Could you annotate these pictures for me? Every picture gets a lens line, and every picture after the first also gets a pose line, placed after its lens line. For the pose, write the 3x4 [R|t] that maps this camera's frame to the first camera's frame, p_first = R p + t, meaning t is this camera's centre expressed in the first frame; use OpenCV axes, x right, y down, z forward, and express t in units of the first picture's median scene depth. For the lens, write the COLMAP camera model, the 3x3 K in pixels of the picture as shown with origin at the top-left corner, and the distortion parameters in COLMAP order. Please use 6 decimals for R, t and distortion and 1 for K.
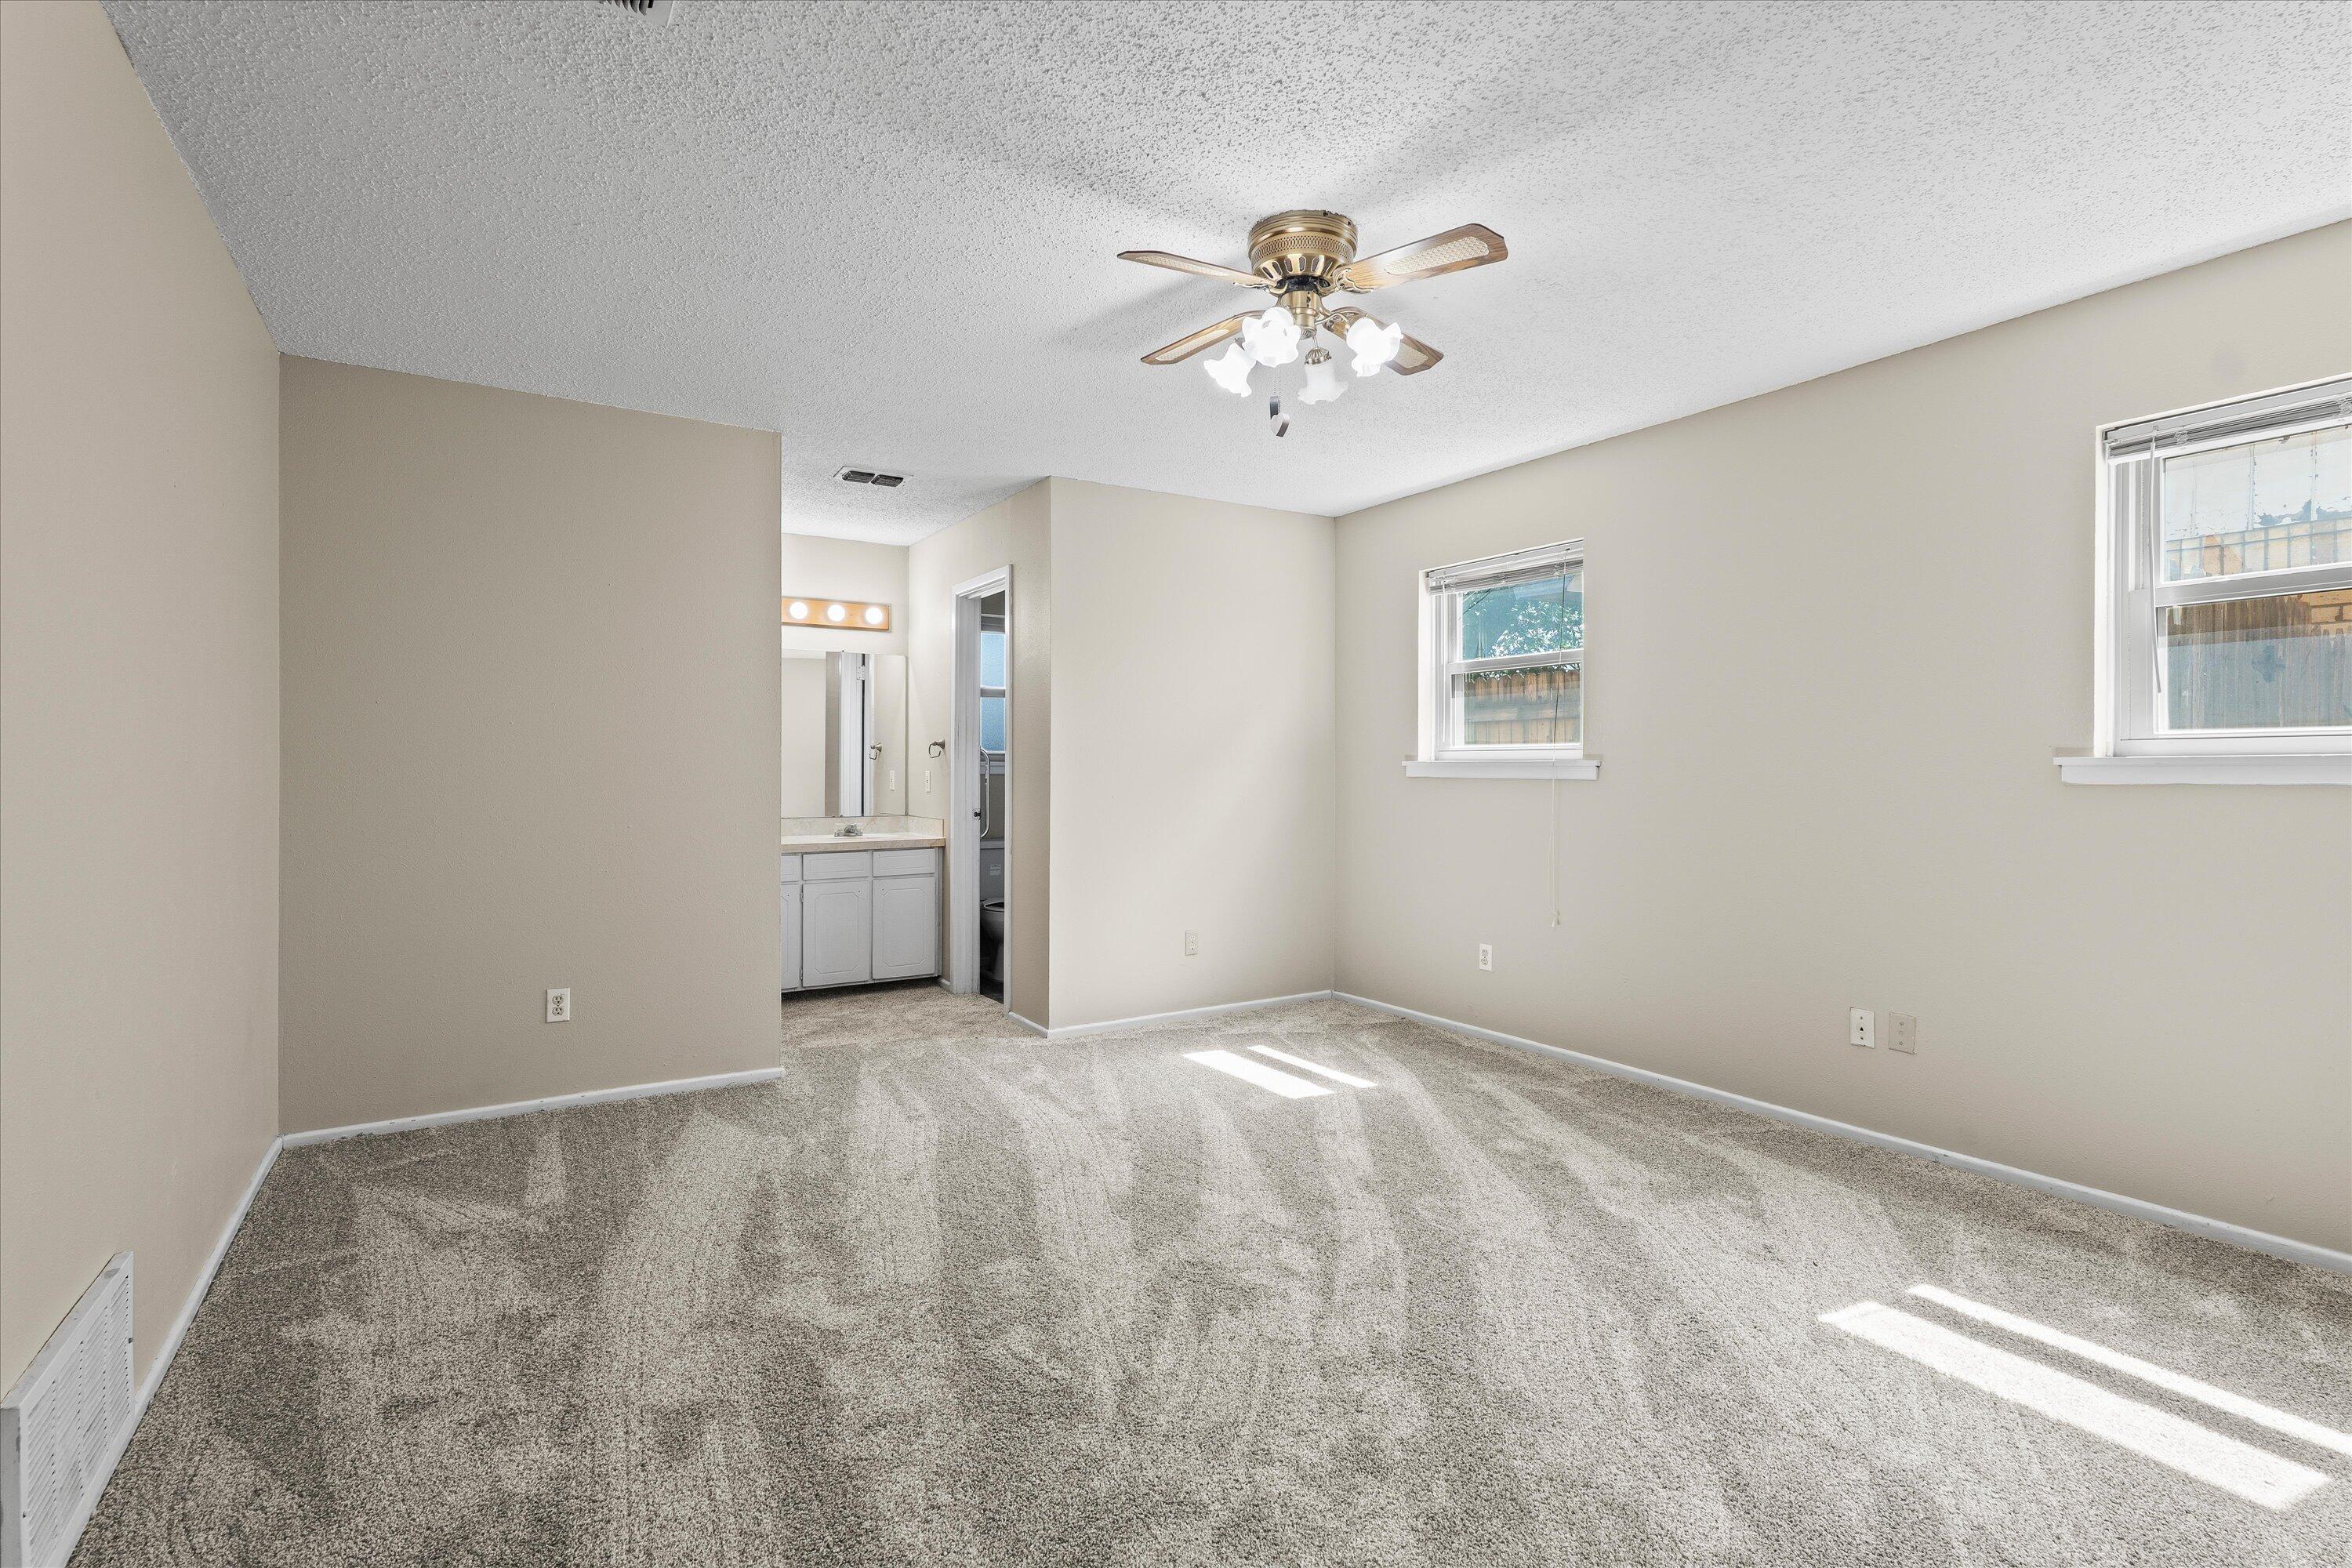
lens RADIAL K [[1107.3, 0, 1175.4], [0, 1107.3, 778.5], [0, 0, 1]] dist [0.004367, 0.000865]
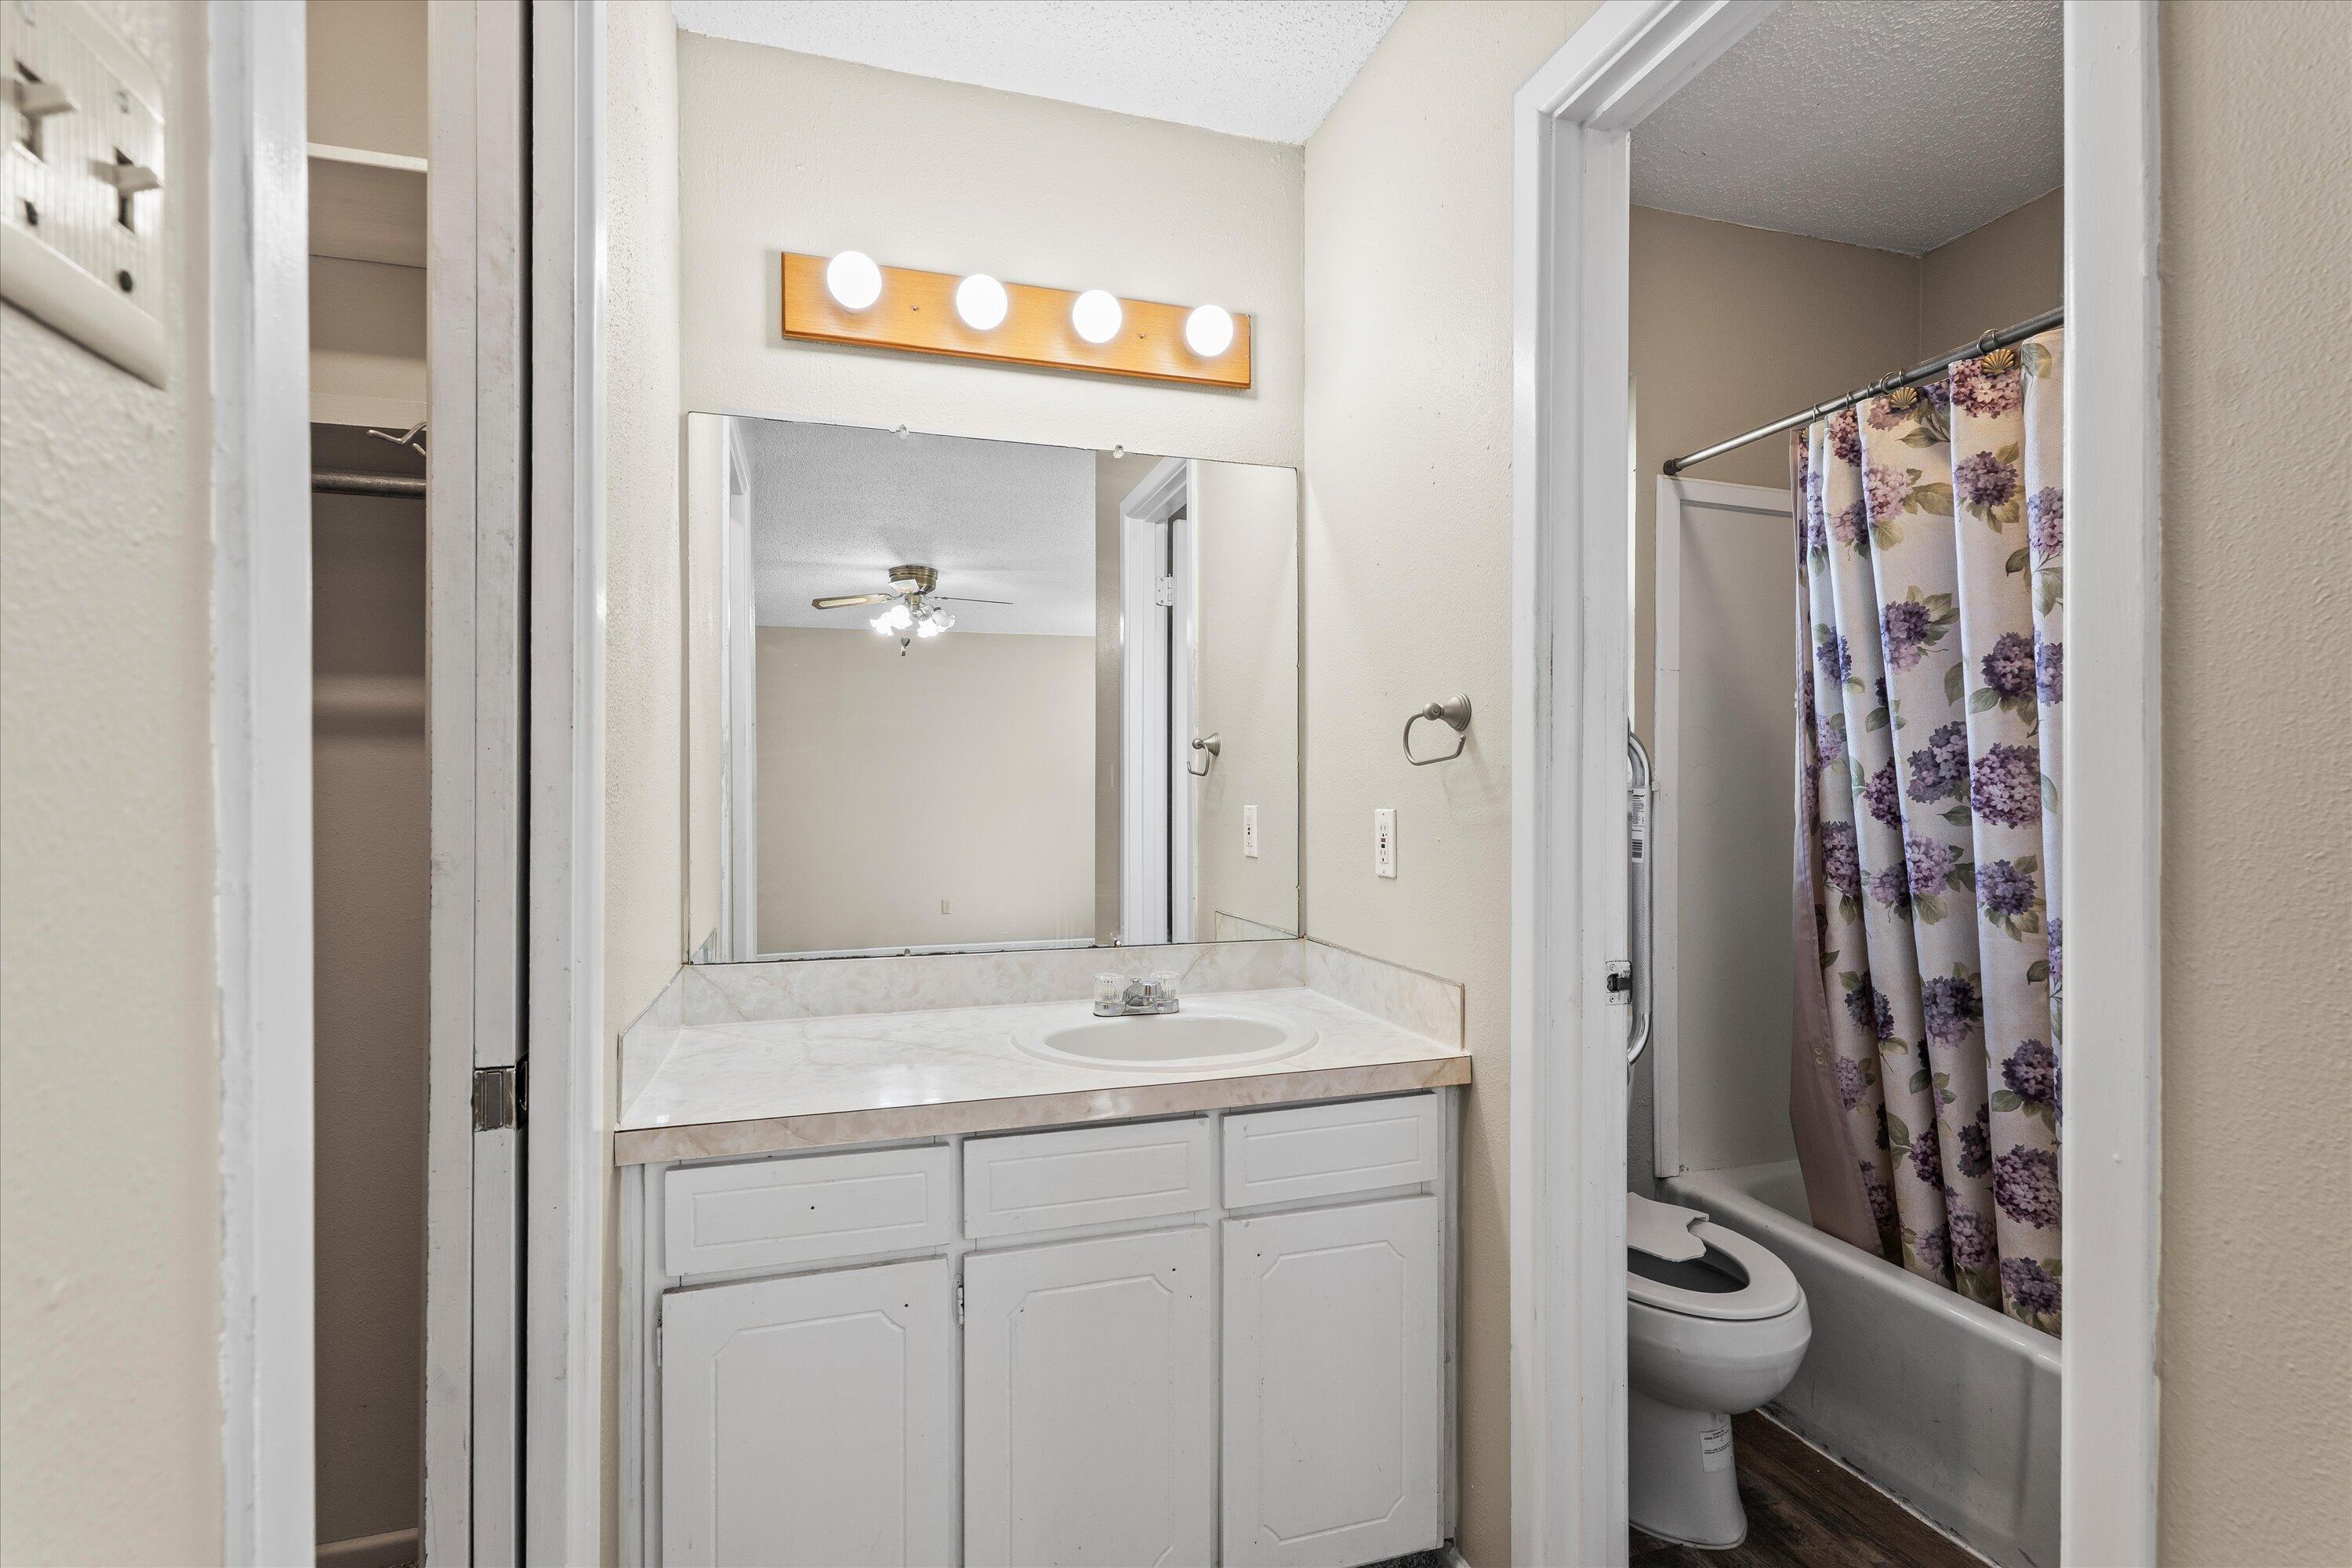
lens RADIAL K [[1107.3, 0, 1164.6], [0, 1107.3, 799.5], [0, 0, 1]] dist [0.004367, 0.000865]
pose [[0.965588, -0.003882, -0.260046, -0.203148], [0.003791, 0.999992, -0.000852, -0.009390], [0.260048, -0.000164, 0.965596, 0.692240]]
